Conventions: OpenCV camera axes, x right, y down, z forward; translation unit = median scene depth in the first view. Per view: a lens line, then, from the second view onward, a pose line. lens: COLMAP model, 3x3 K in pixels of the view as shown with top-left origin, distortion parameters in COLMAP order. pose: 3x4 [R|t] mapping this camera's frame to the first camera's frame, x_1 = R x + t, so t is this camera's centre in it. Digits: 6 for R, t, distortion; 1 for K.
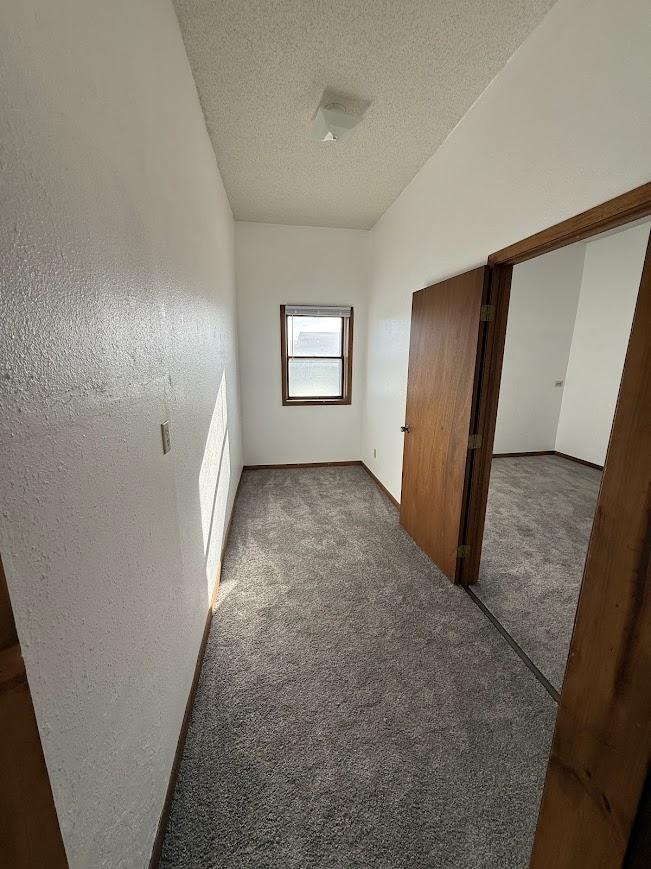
lens RADIAL K [[343.5, 0, 325.1], [0, 343.5, 432.5], [0, 0, 1]] dist [-0.001865, -0.000030]
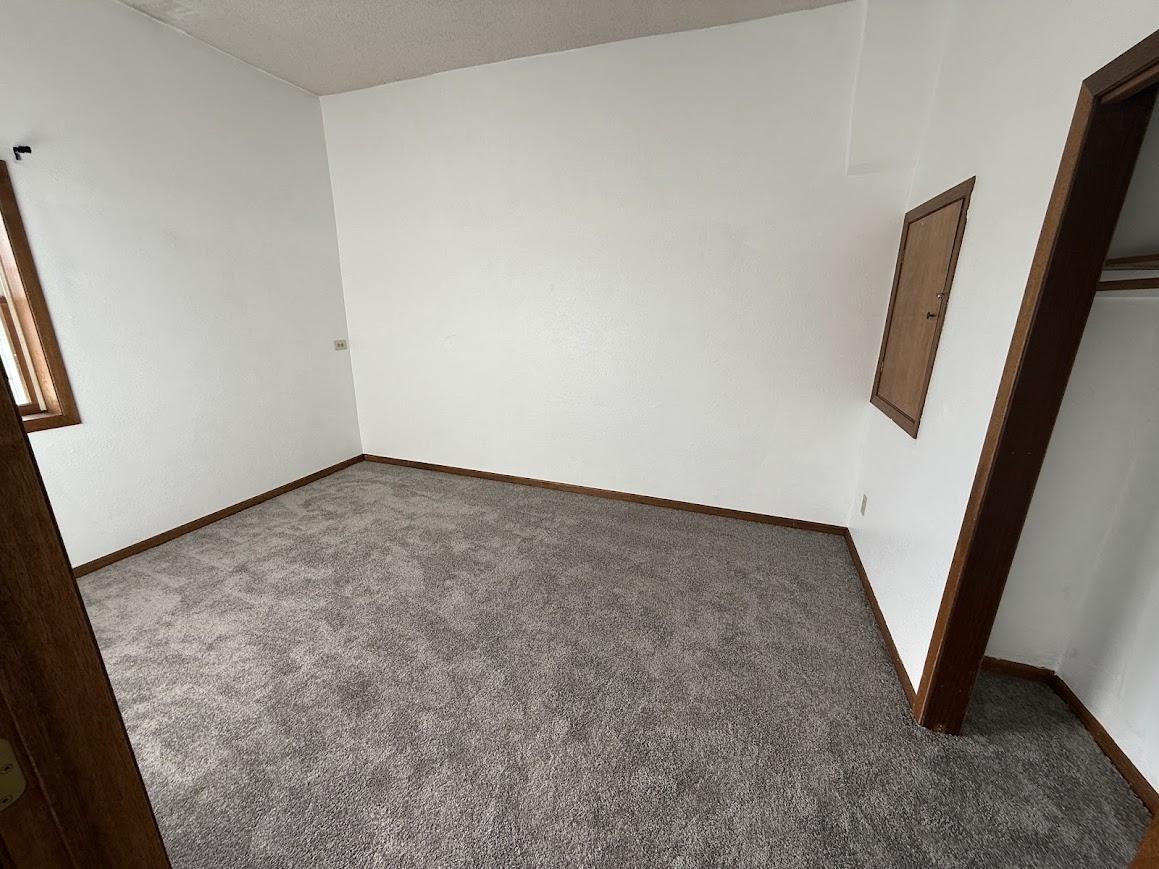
lens RADIAL K [[458.2, 0, 578.2], [0, 458.2, 433.5], [0, 0, 1]] dist [-0.001865, -0.000030]
pose [[0.487634, -0.239157, 0.839653, 0.230227], [0.181747, 0.968486, 0.170302, -0.068963], [-0.853921, 0.069559, 0.515733, 0.321007]]
